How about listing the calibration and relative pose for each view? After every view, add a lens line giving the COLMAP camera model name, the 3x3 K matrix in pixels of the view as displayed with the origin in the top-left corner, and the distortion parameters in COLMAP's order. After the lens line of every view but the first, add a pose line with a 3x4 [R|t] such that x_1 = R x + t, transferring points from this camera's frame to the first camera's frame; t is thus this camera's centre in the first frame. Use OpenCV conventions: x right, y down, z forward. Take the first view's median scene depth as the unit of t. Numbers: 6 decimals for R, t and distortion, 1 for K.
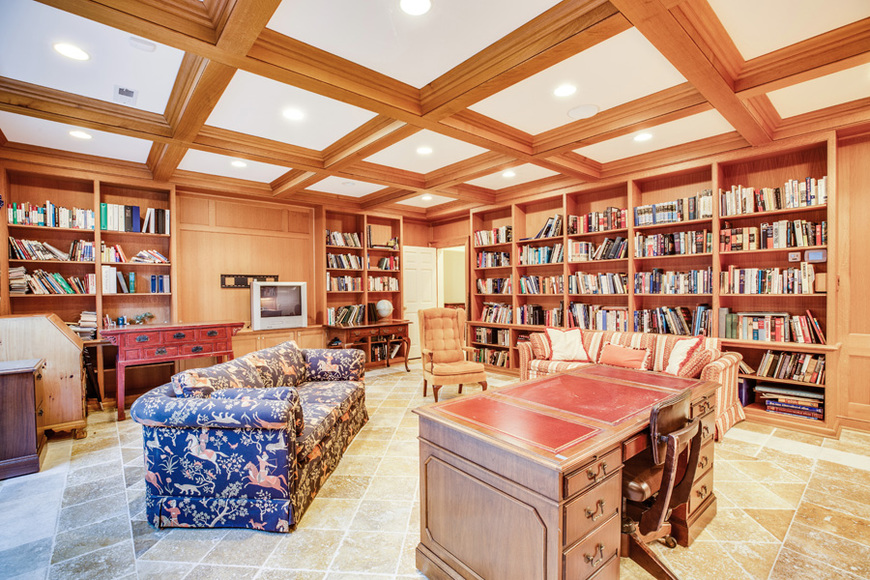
lens RADIAL K [[398.5, 0, 436.1], [0, 398.5, 297.0], [0, 0, 1]] dist [-0.044686, 0.014866]
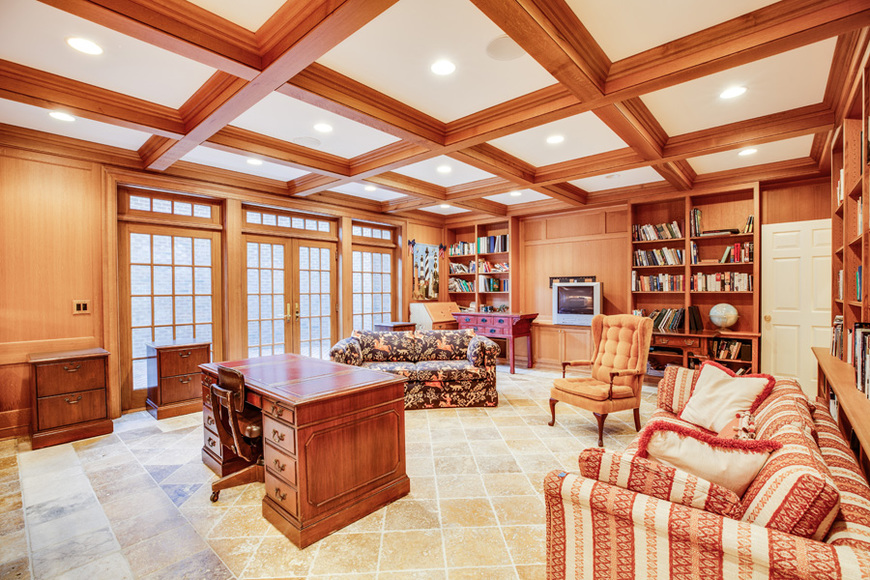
lens RADIAL K [[398.5, 0, 436.1], [0, 398.5, 297.0], [0, 0, 1]] dist [-0.044686, 0.014866]
pose [[0.129919, 0.023197, -0.991253, 0.577863], [-0.014019, 0.999669, 0.021557, -0.014630], [0.991425, 0.011096, 0.130202, 0.420306]]
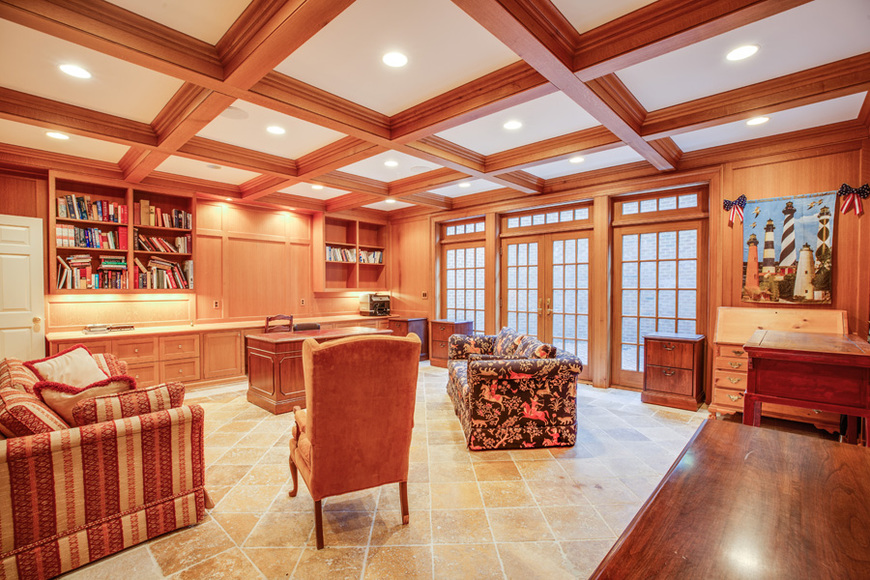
lens RADIAL K [[398.5, 0, 436.1], [0, 398.5, 297.0], [0, 0, 1]] dist [-0.044686, 0.014866]
pose [[-0.993485, 0.014541, -0.113032, -0.009764], [0.009601, 0.998980, 0.044127, -0.022031], [0.113558, 0.042754, -0.992611, 1.106748]]
